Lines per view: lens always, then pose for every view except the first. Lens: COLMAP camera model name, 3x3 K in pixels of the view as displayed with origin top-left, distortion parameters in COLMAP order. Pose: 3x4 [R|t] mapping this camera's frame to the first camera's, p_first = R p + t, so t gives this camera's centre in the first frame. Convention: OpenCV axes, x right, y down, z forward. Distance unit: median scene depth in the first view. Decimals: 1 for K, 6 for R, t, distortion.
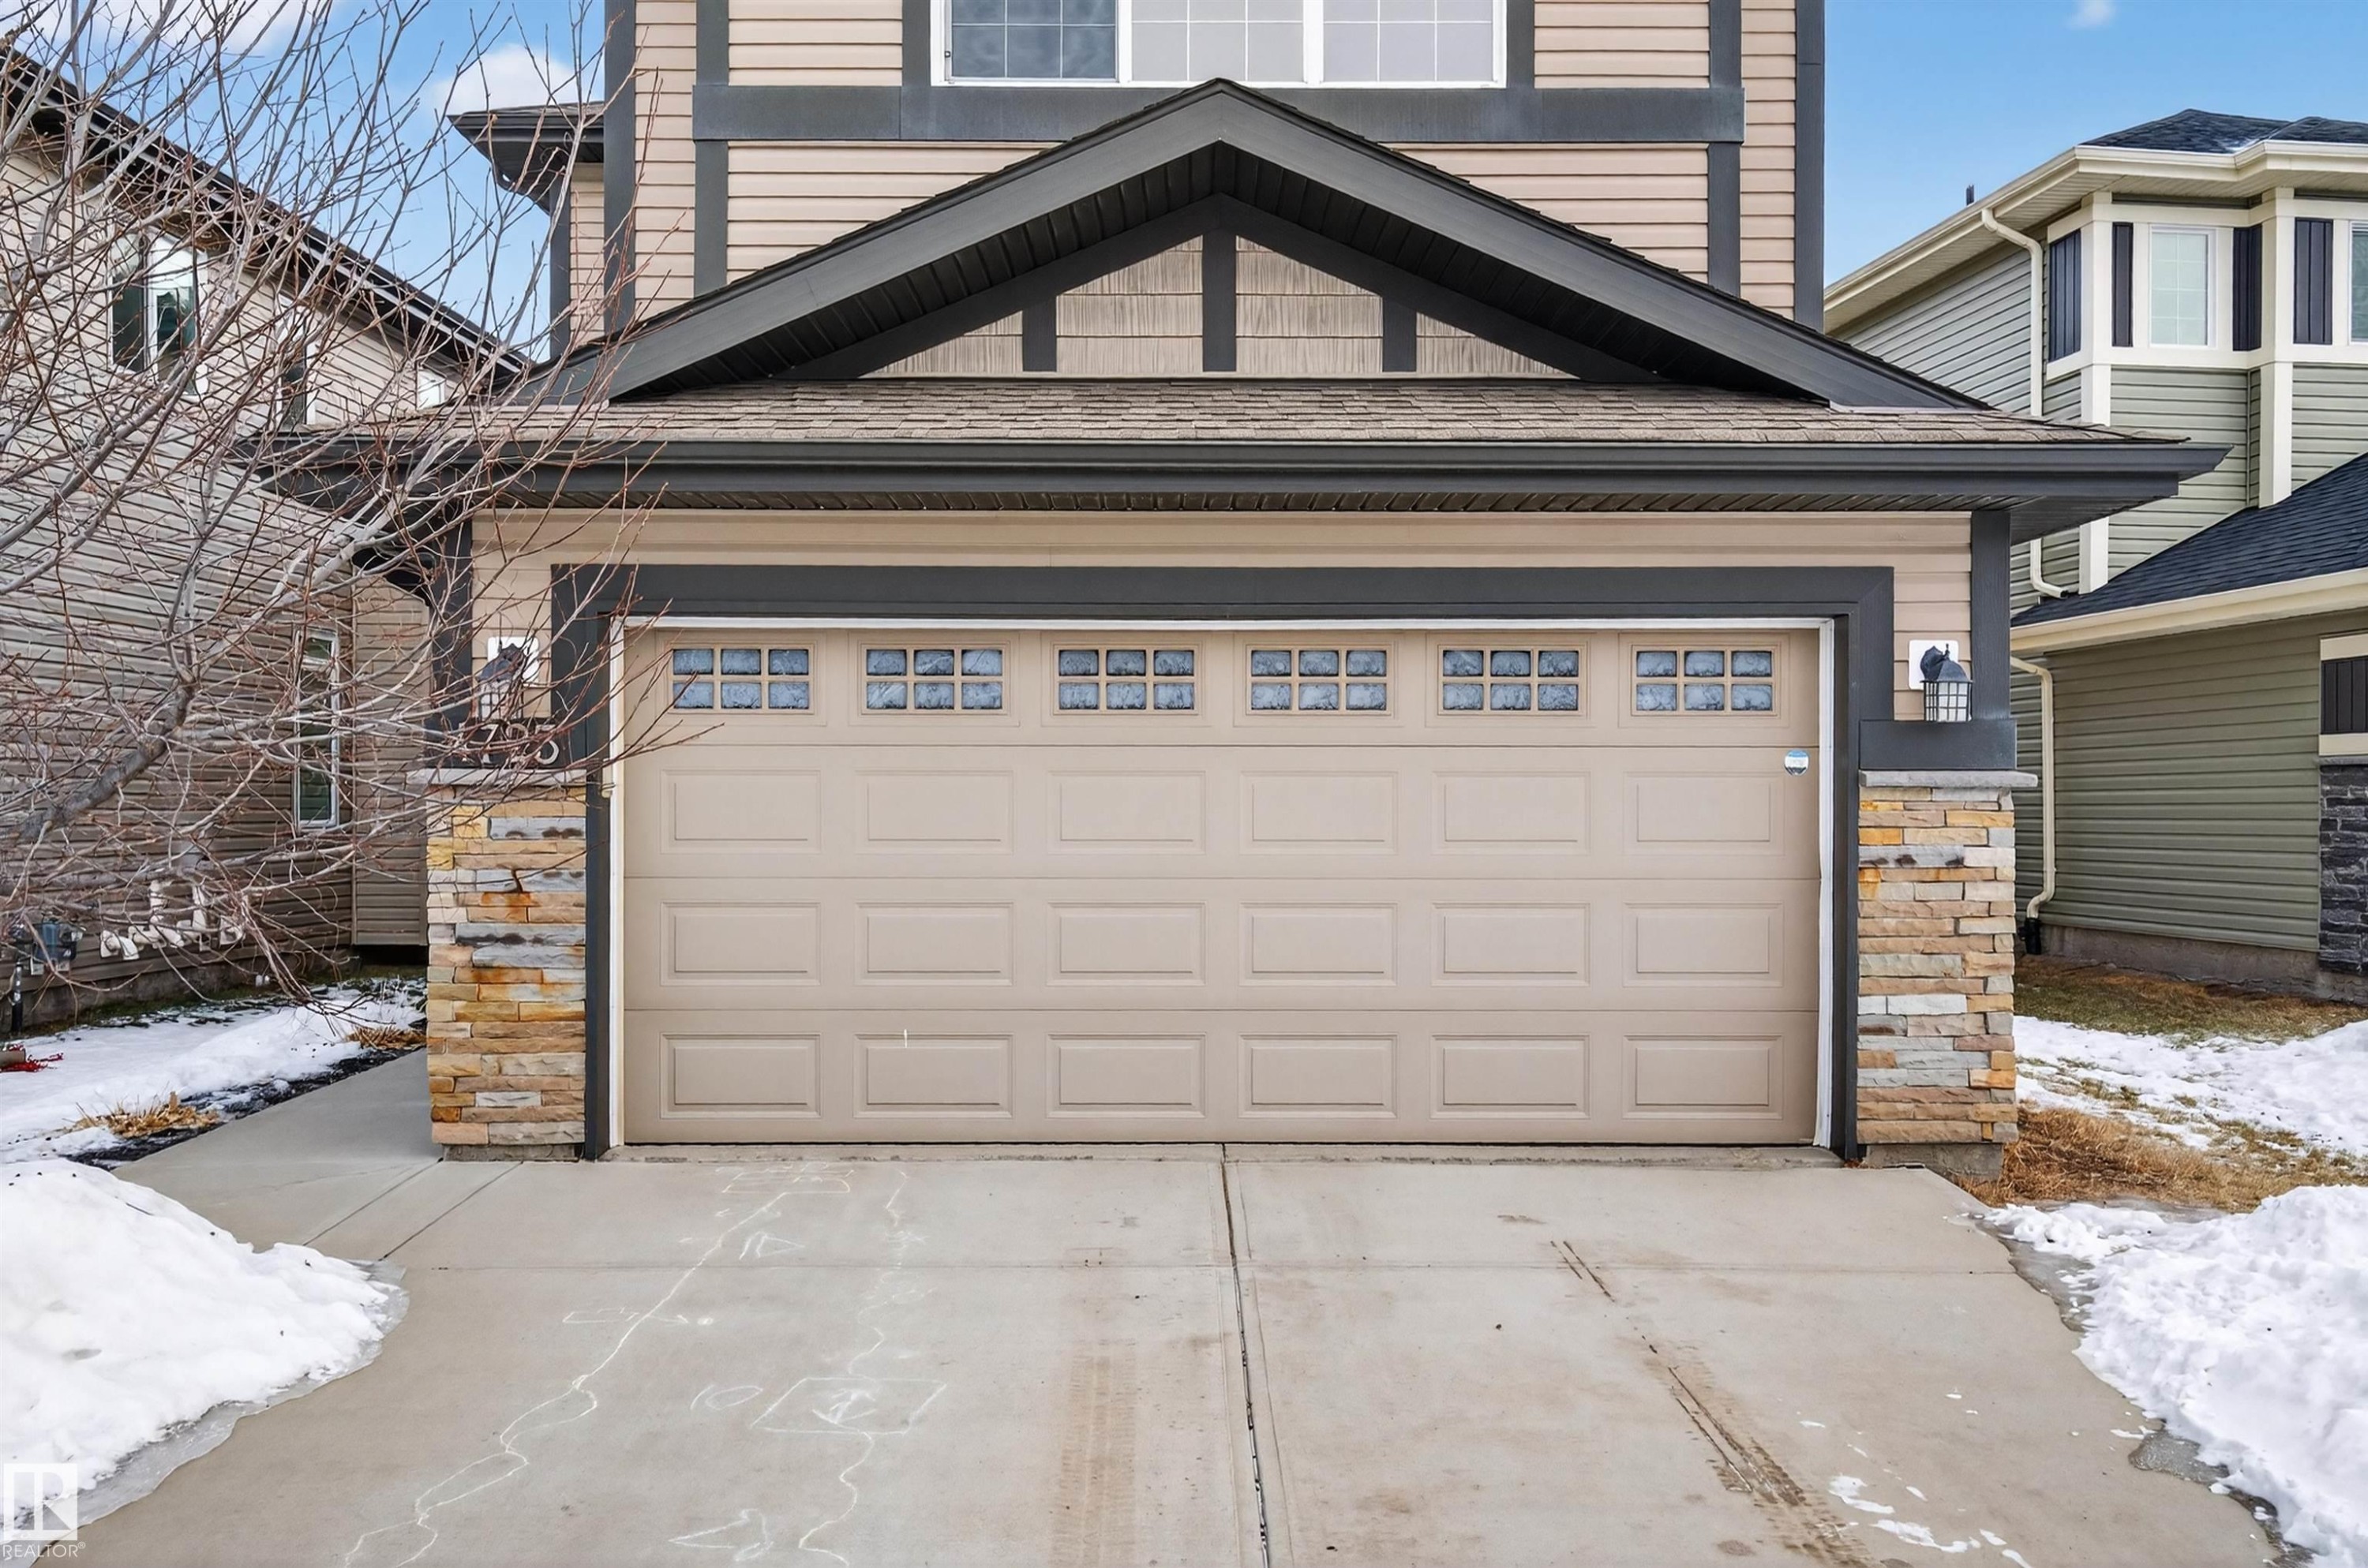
lens RADIAL K [[1865.2, 0, 1172.2], [0, 1865.2, 800.1], [0, 0, 1]] dist [-0.009617, 0.017590]
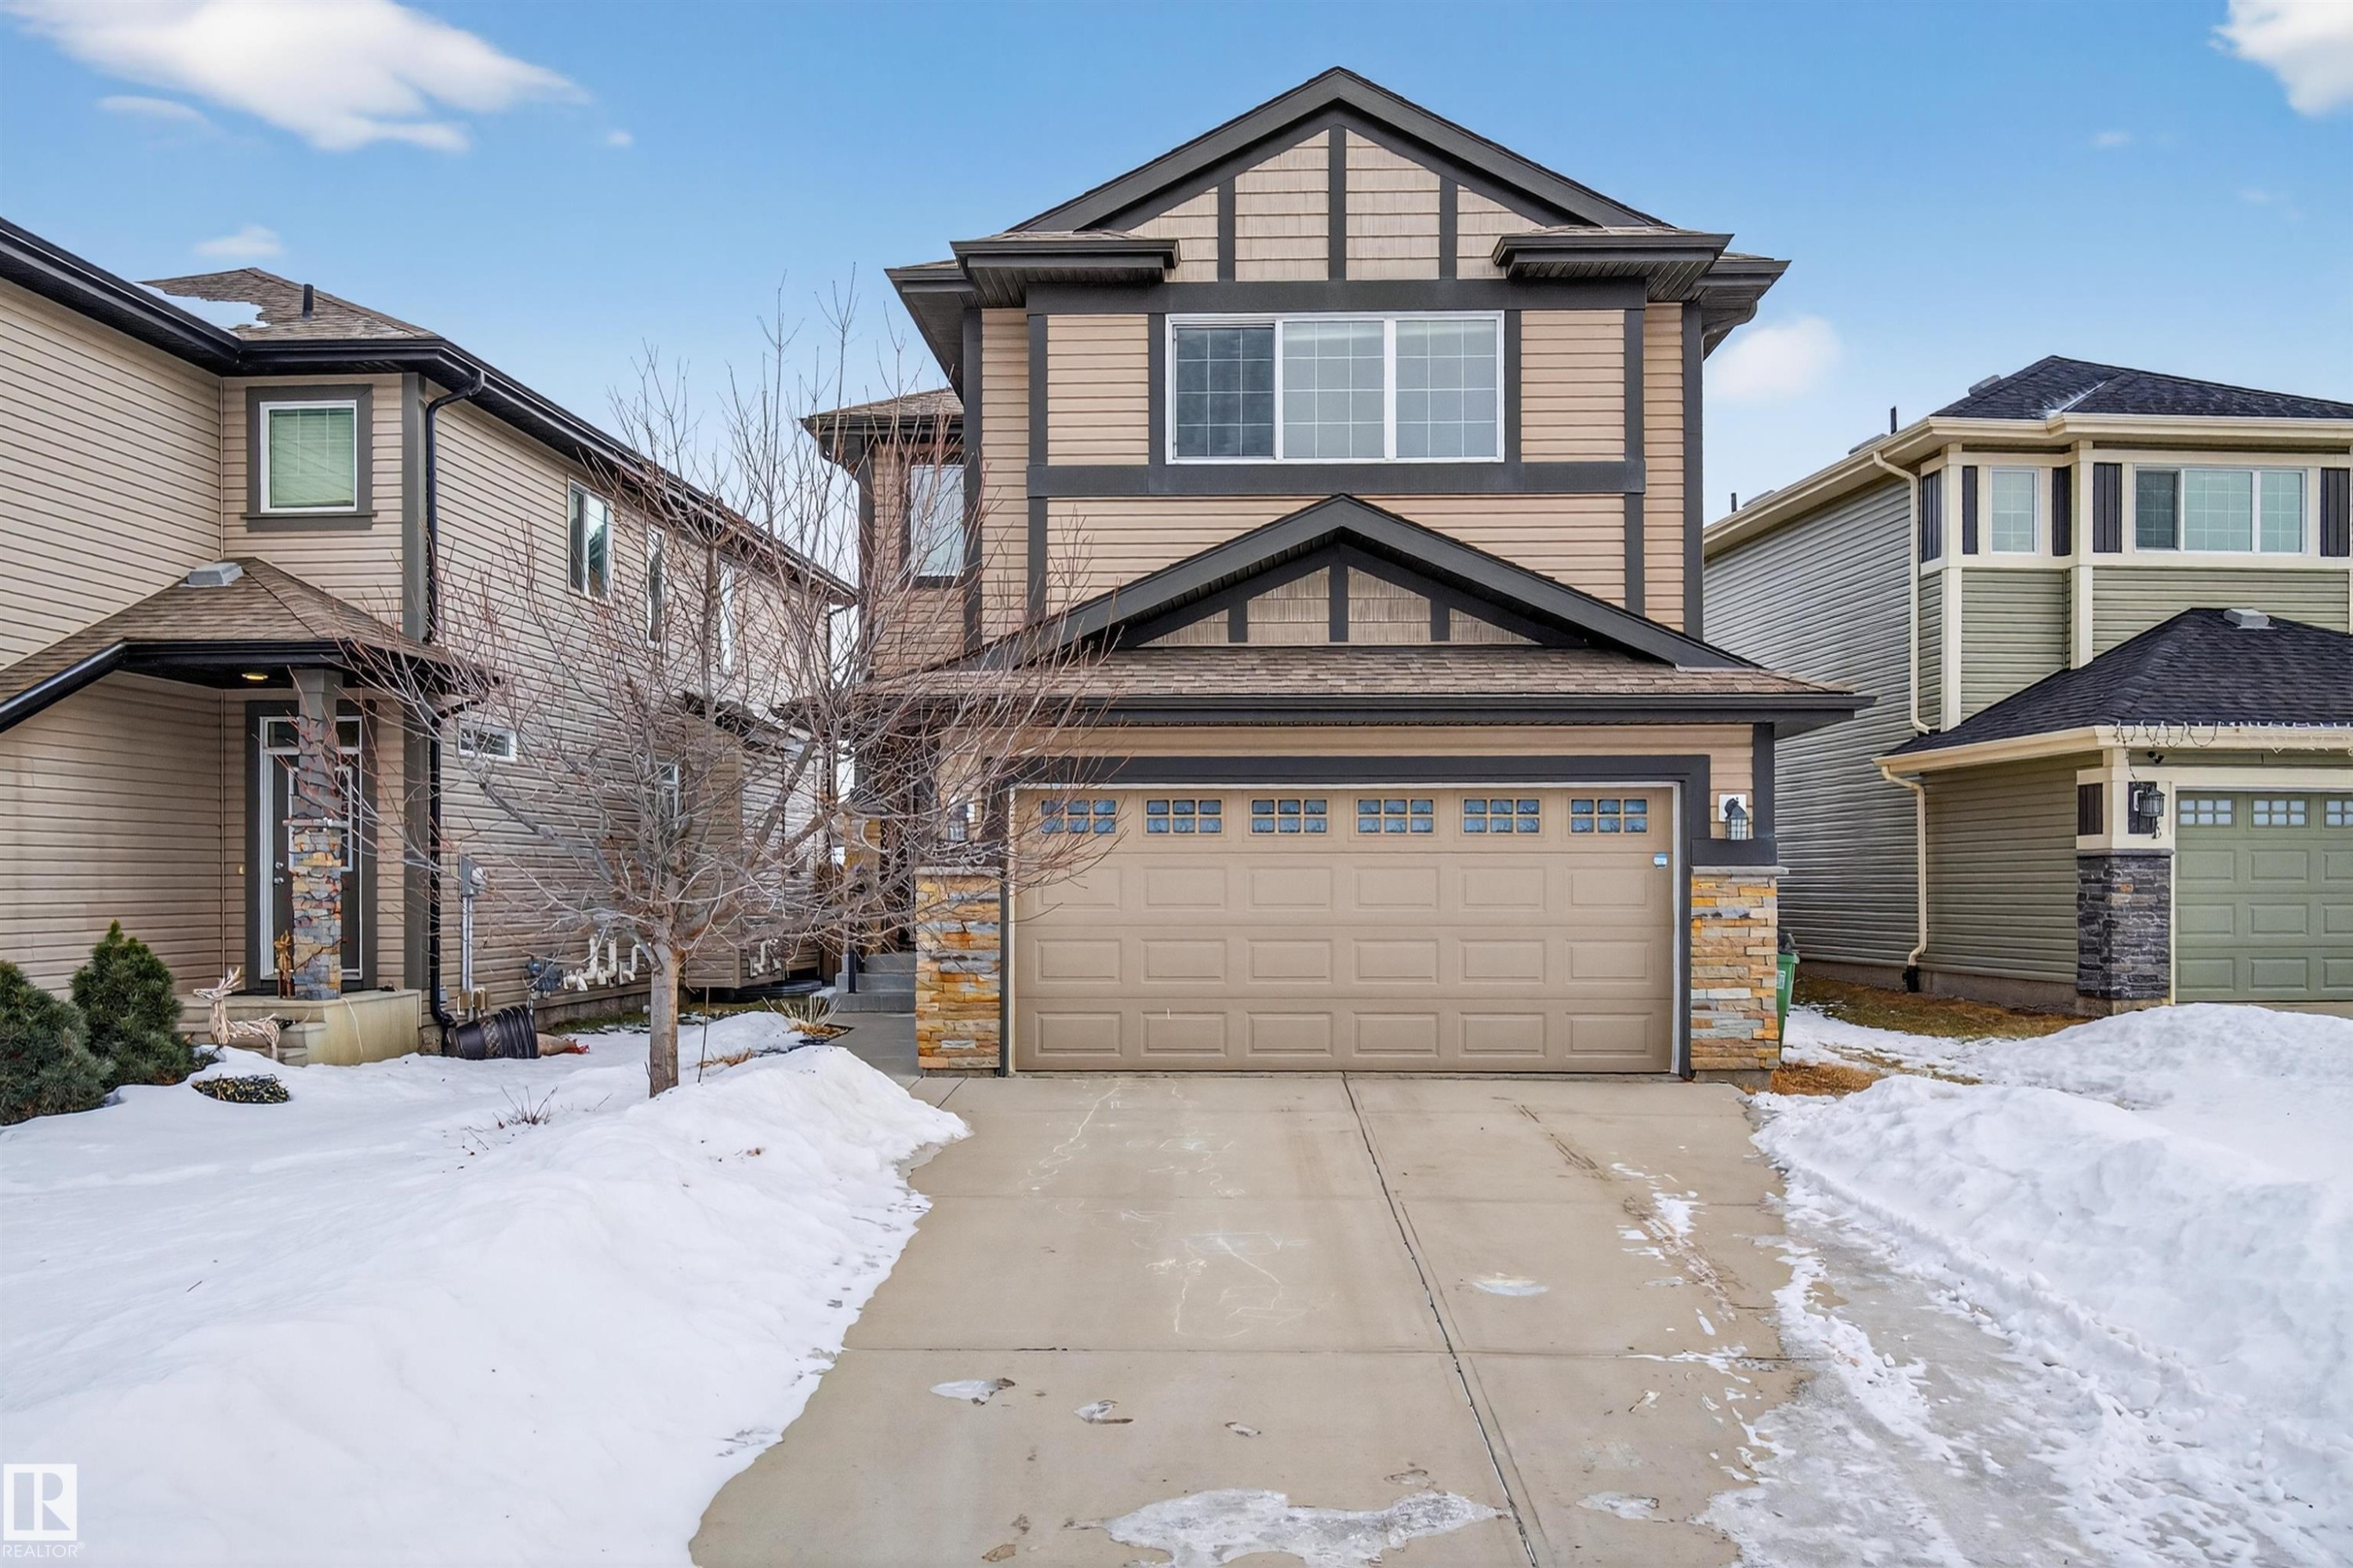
lens RADIAL K [[1853.6, 0, 1172.8], [0, 1853.6, 861.8], [0, 0, 1]] dist [-0.009617, 0.017590]
pose [[0.999330, -0.002023, -0.036550, -0.072090], [0.001690, 0.999957, -0.009130, -0.004013], [0.036567, 0.009062, 0.999290, -0.808333]]
